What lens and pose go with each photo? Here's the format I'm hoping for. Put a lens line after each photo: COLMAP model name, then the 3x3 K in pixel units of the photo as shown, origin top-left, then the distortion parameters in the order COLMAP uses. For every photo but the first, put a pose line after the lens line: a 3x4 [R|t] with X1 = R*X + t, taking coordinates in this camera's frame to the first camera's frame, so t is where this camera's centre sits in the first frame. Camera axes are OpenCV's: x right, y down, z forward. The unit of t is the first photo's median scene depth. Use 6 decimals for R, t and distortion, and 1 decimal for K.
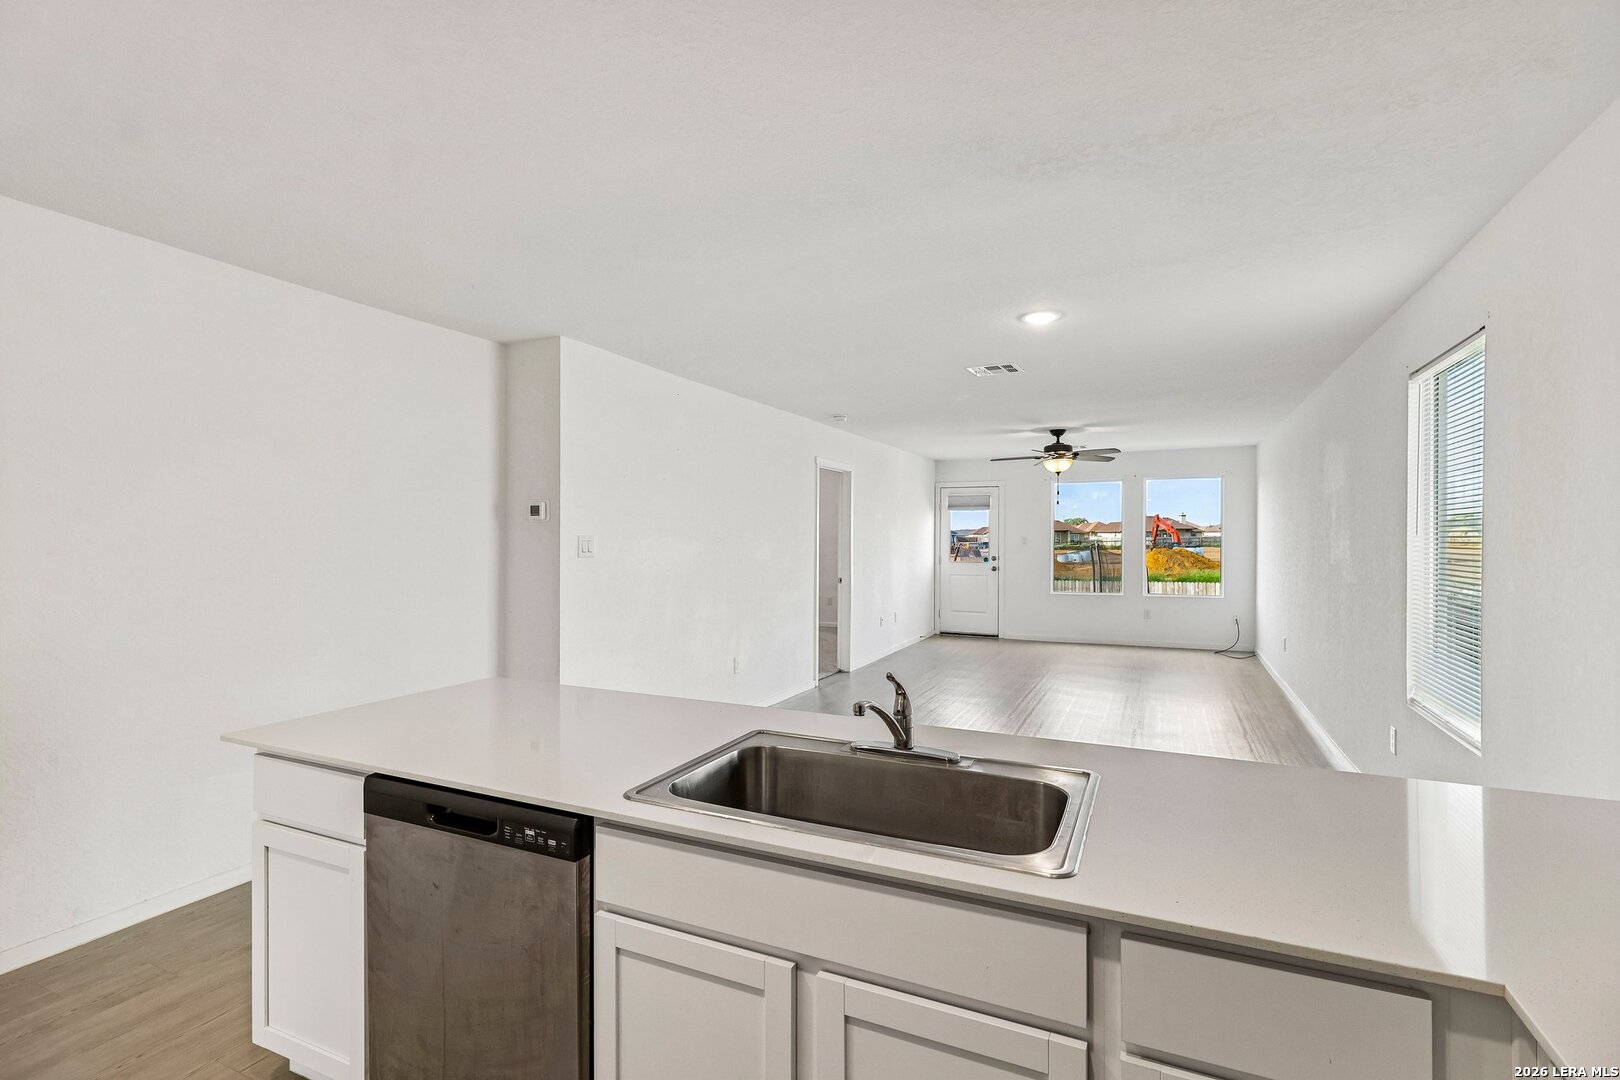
lens RADIAL K [[748.1, 0, 810.5], [0, 748.1, 531.6], [0, 0, 1]] dist [-0.002223, 0.000243]
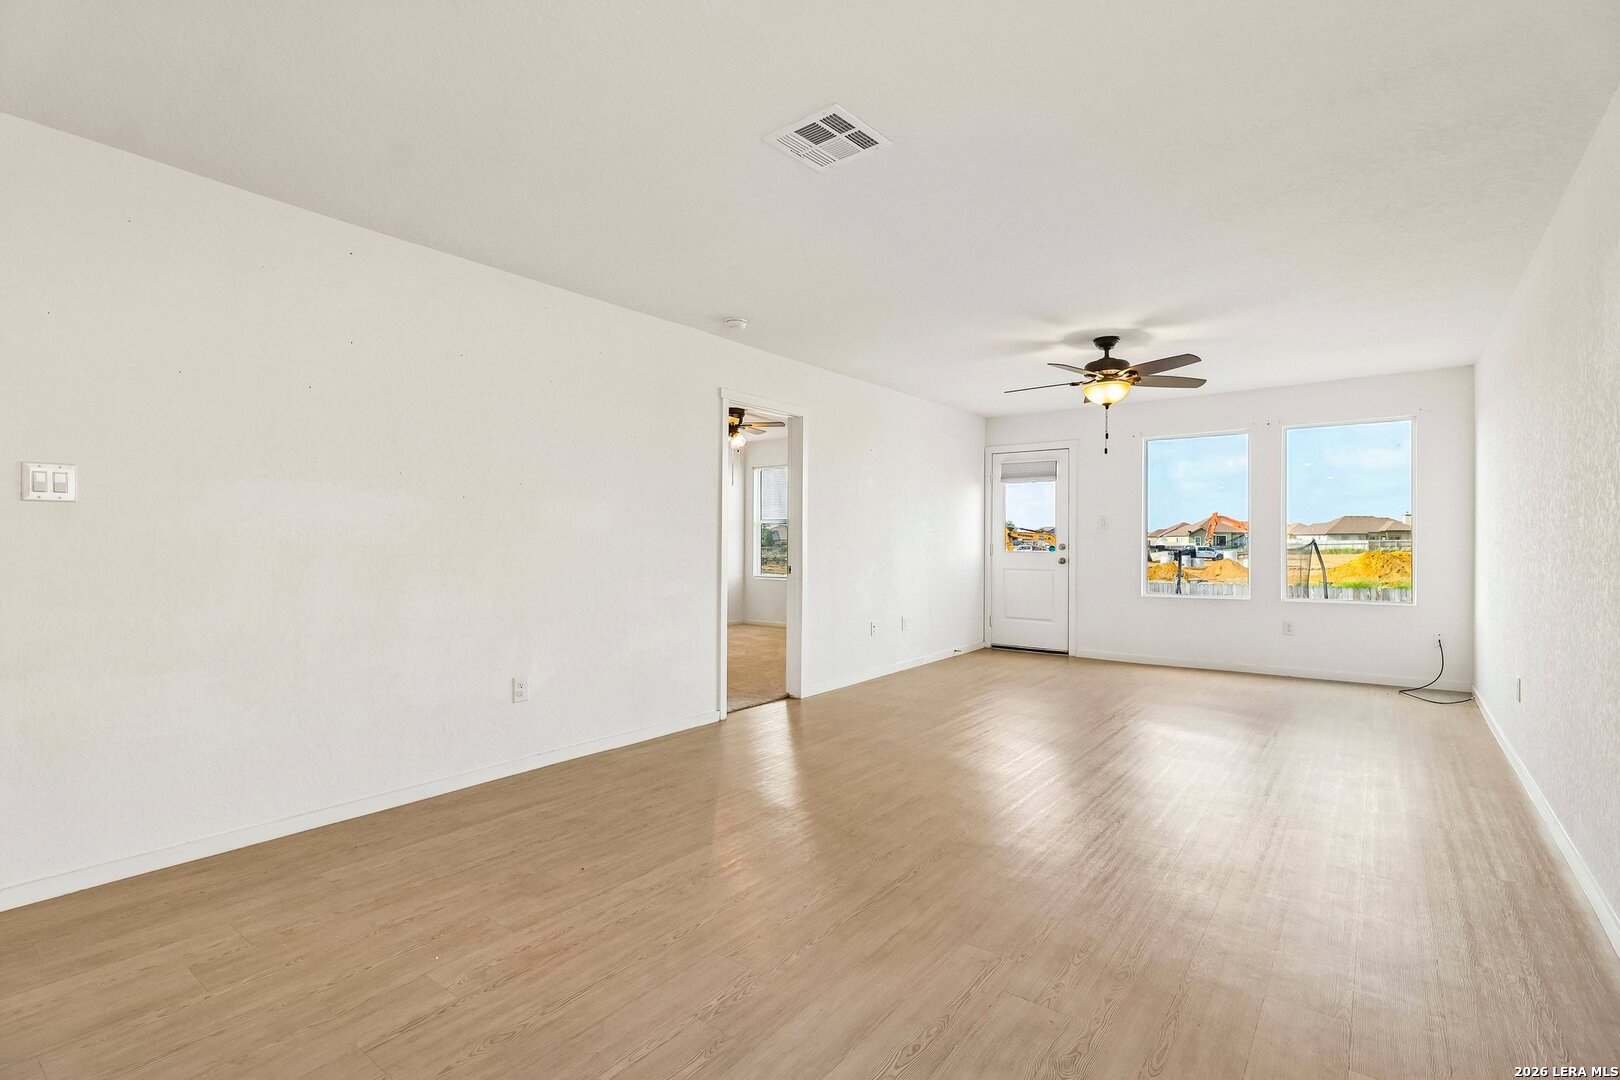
lens RADIAL K [[748.1, 0, 806.7], [0, 748.1, 533.4], [0, 0, 1]] dist [-0.002223, 0.000243]
pose [[0.976488, -0.001707, -0.215565, 0.161520], [0.001079, 0.999995, -0.003028, 0.025198], [0.215569, 0.002724, 0.976485, 0.234981]]
